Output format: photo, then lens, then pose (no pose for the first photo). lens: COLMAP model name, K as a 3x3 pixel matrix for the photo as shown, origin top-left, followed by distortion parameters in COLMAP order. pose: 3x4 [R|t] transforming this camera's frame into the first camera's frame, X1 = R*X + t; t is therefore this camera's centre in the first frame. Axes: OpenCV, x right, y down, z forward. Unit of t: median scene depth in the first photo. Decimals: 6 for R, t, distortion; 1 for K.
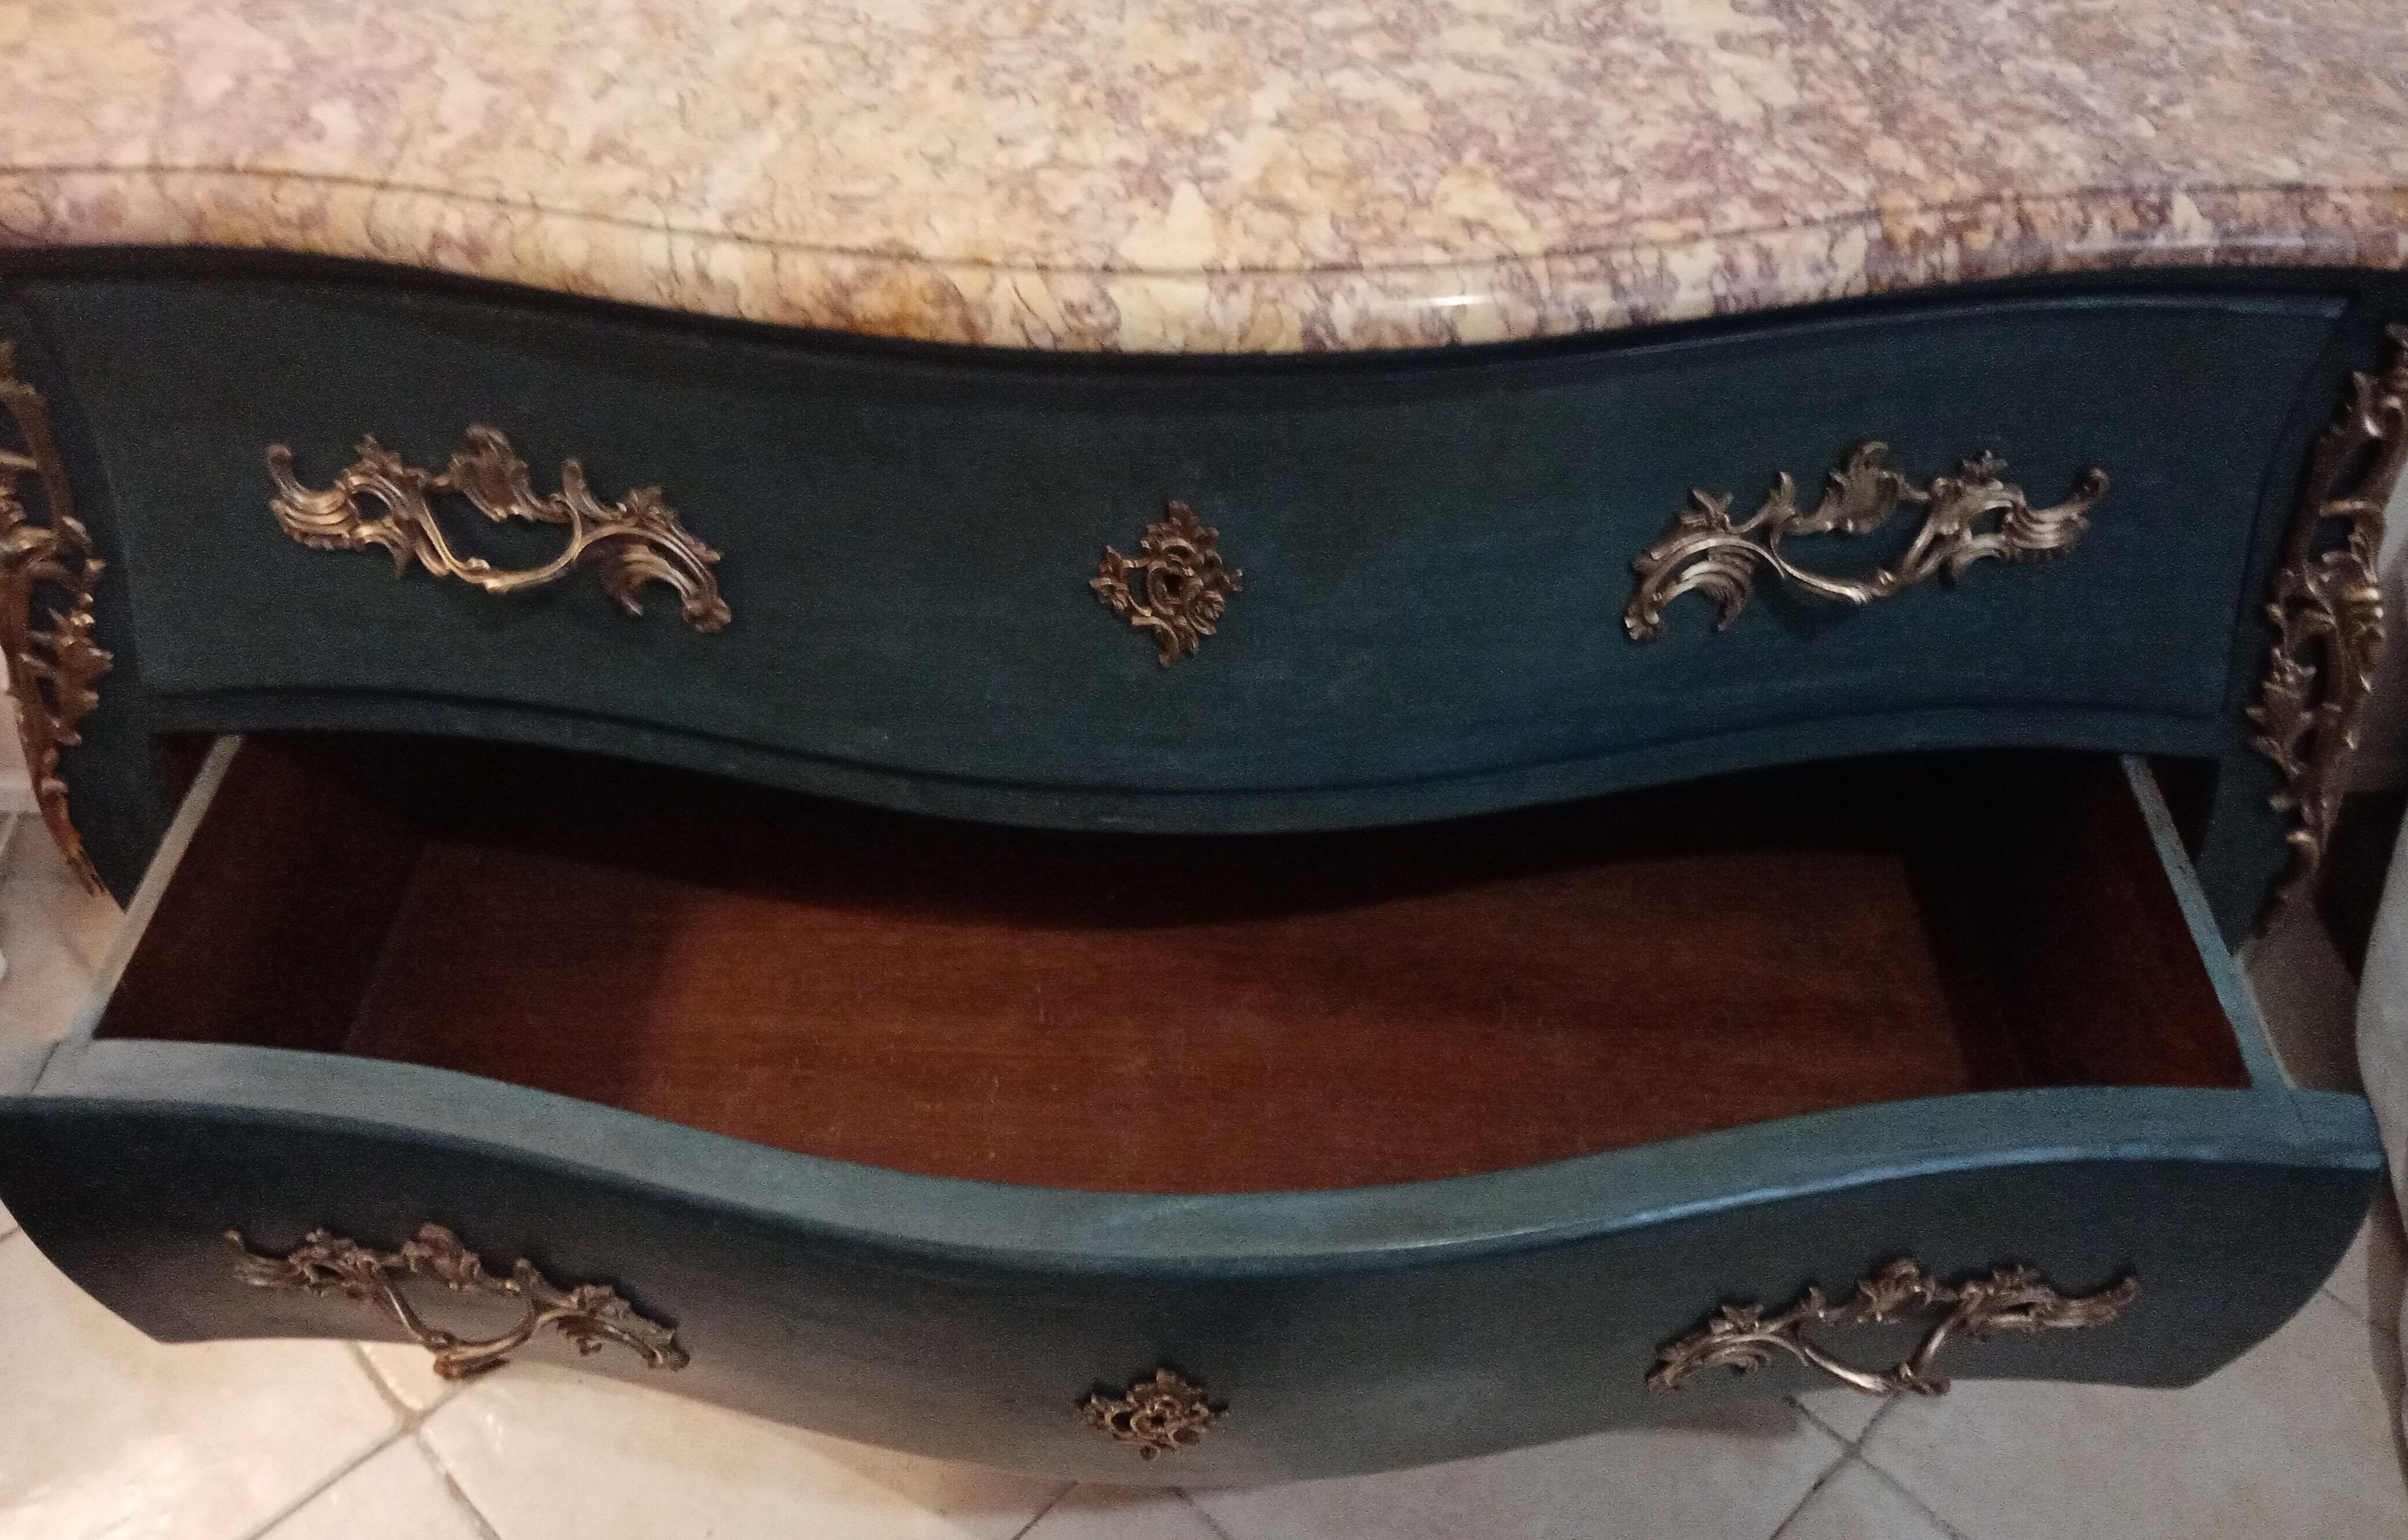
lens RADIAL K [[1911.3, 0, 1204.0], [0, 1911.3, 770.0], [0, 0, 1]] dist [0.057067, -0.125396]
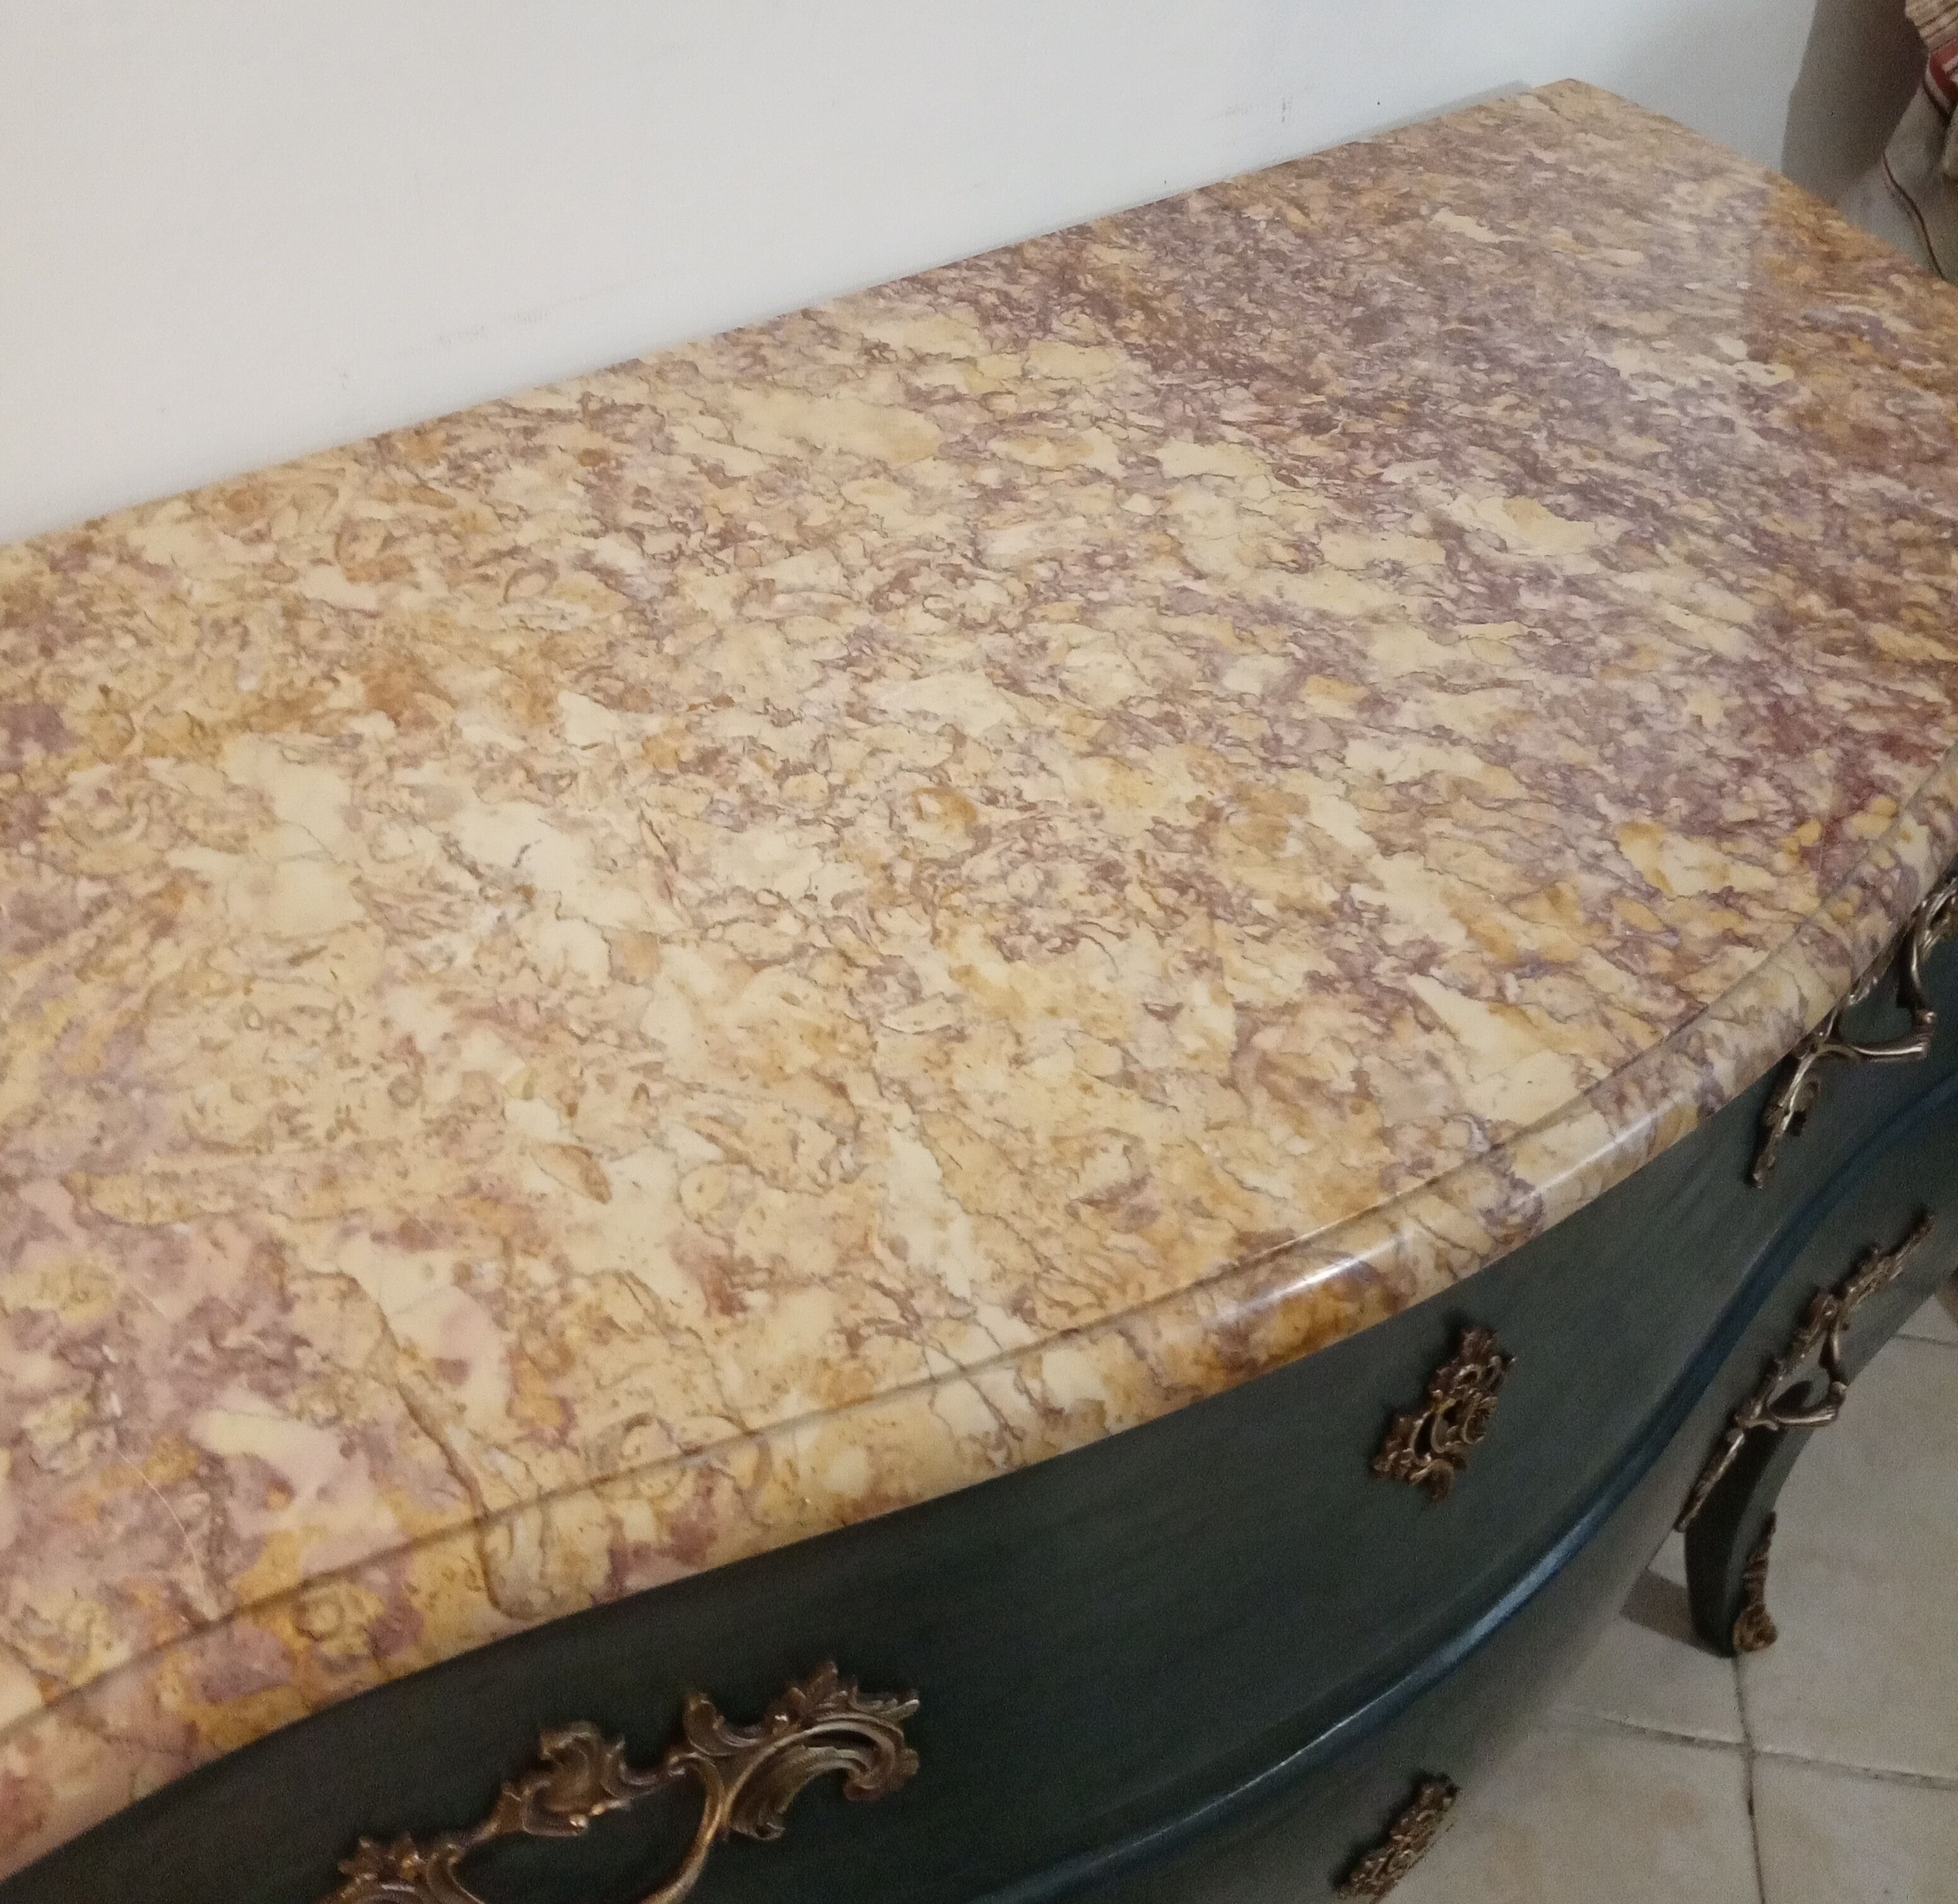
lens RADIAL K [[2075.8, 0, 925.2], [0, 2075.8, 735.6], [0, 0, 1]] dist [0.061297, -0.128667]
pose [[0.811869, -0.357532, 0.461561, -0.526272], [0.412389, 0.910791, -0.019865, -0.456768], [-0.413284, 0.206471, 0.886886, 0.296169]]
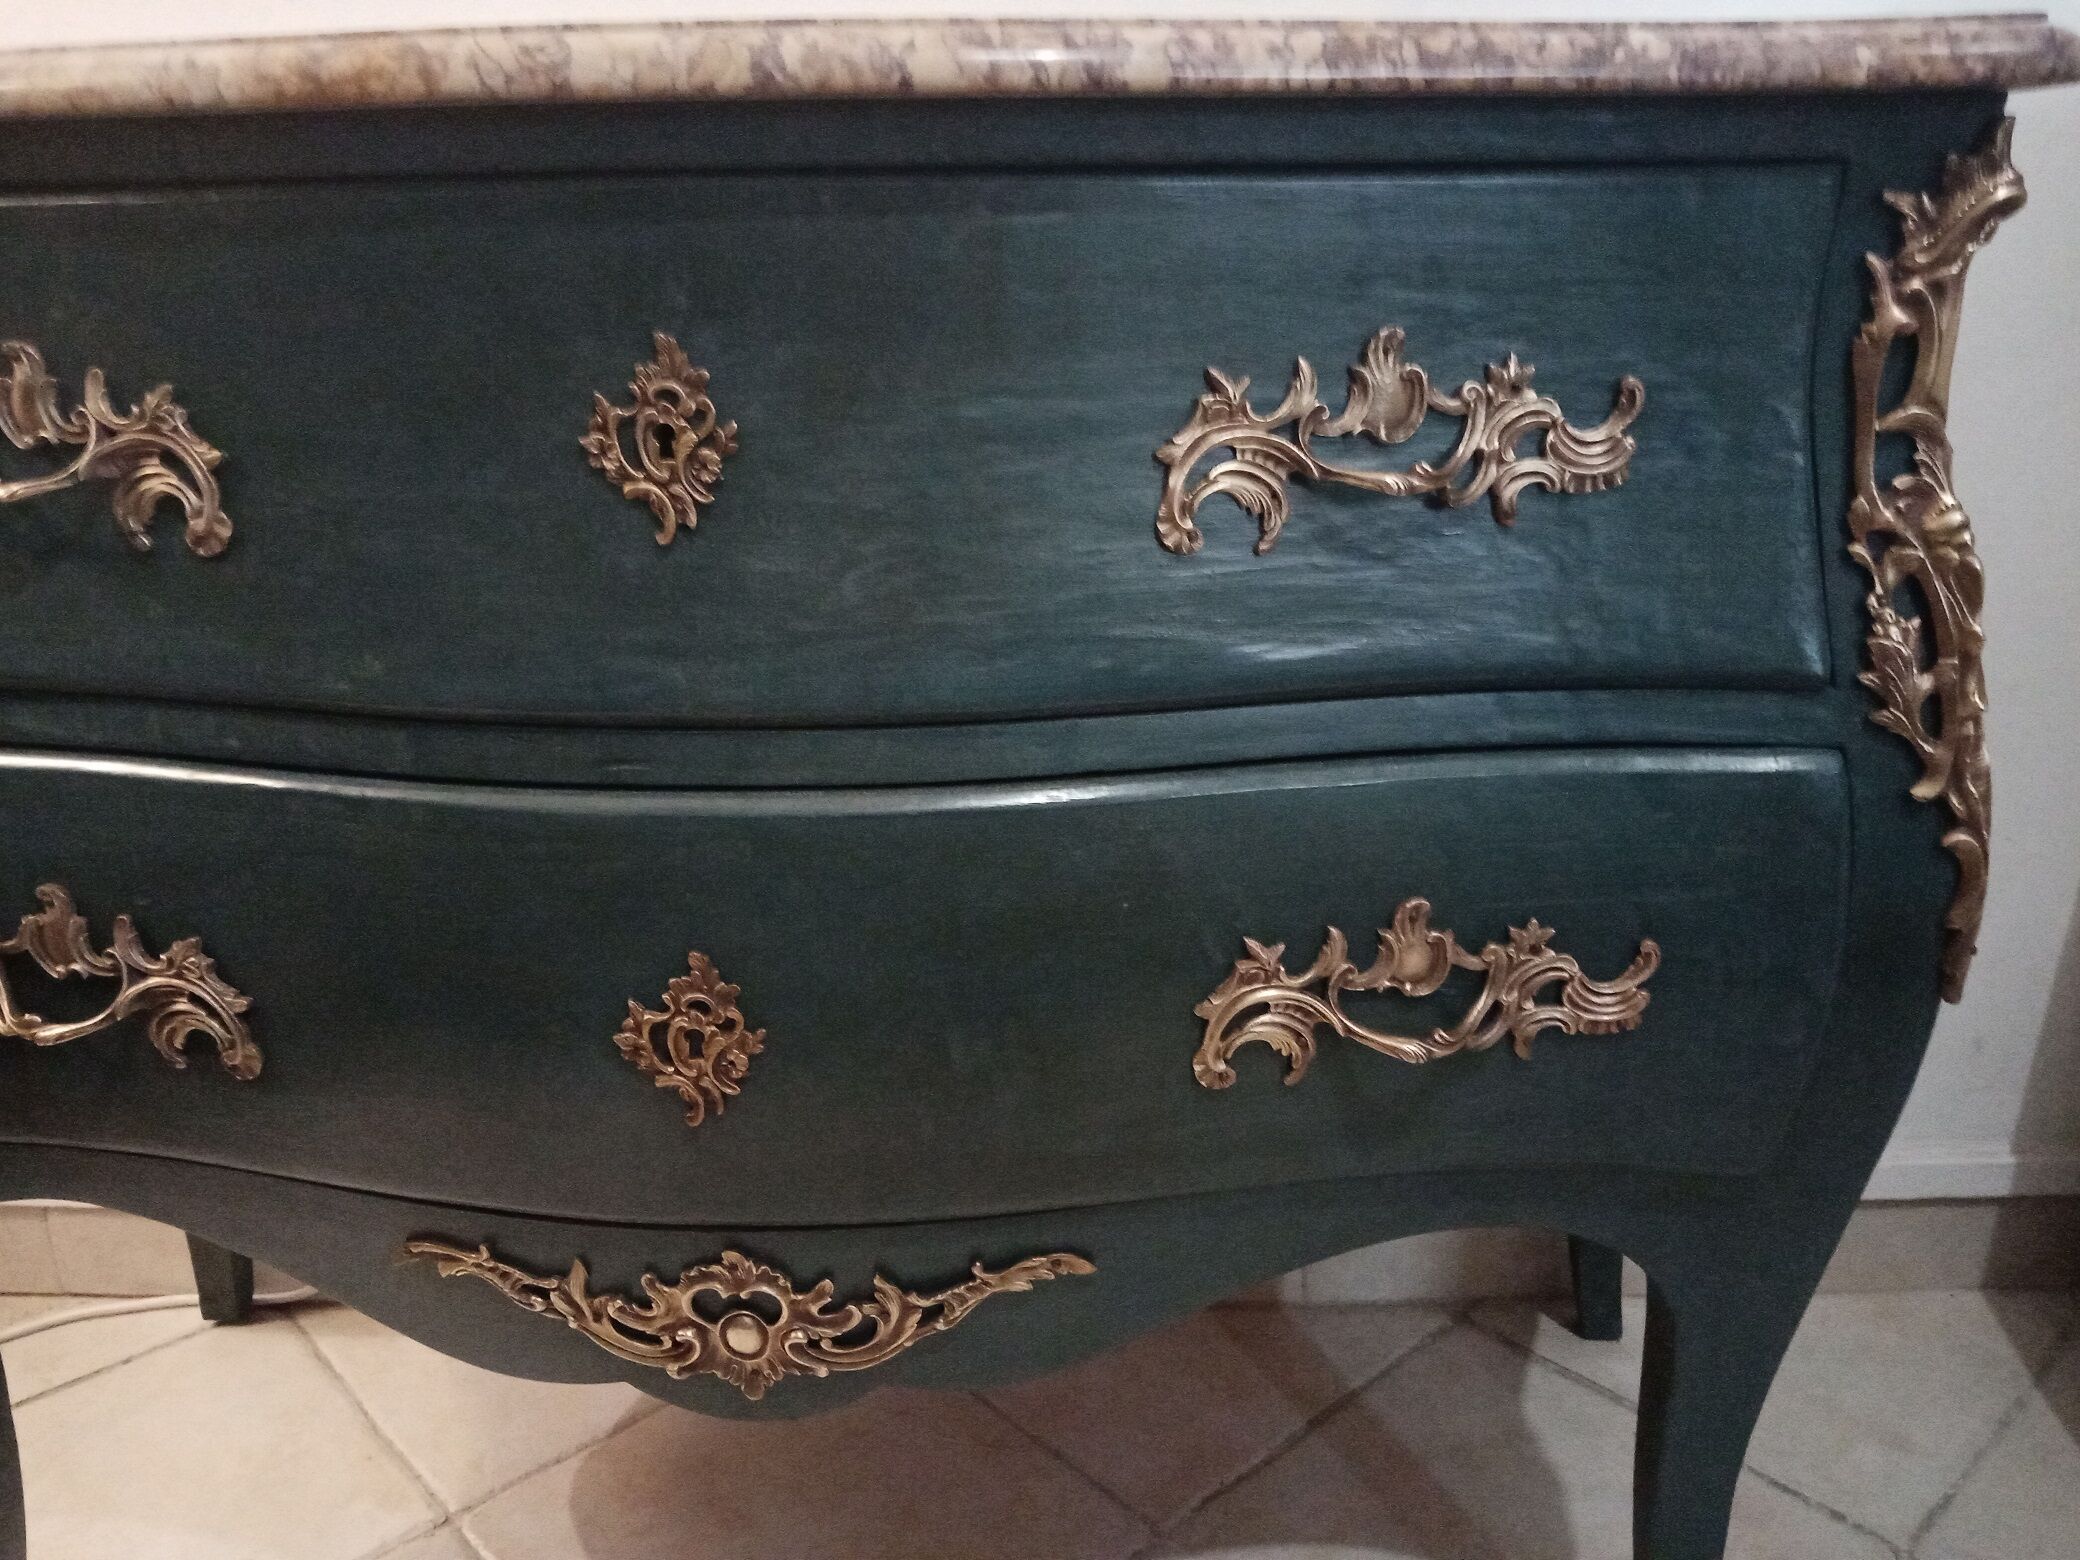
lens RADIAL K [[1646.9, 0, 1039.6], [0, 1646.9, 804.5], [0, 0, 1]] dist [0.052431, -0.121947]
pose [[0.999546, -0.000077, -0.030136, 0.212071], [-0.012972, 0.901519, -0.432545, 0.457042], [0.027201, 0.432739, 0.901109, 0.365633]]
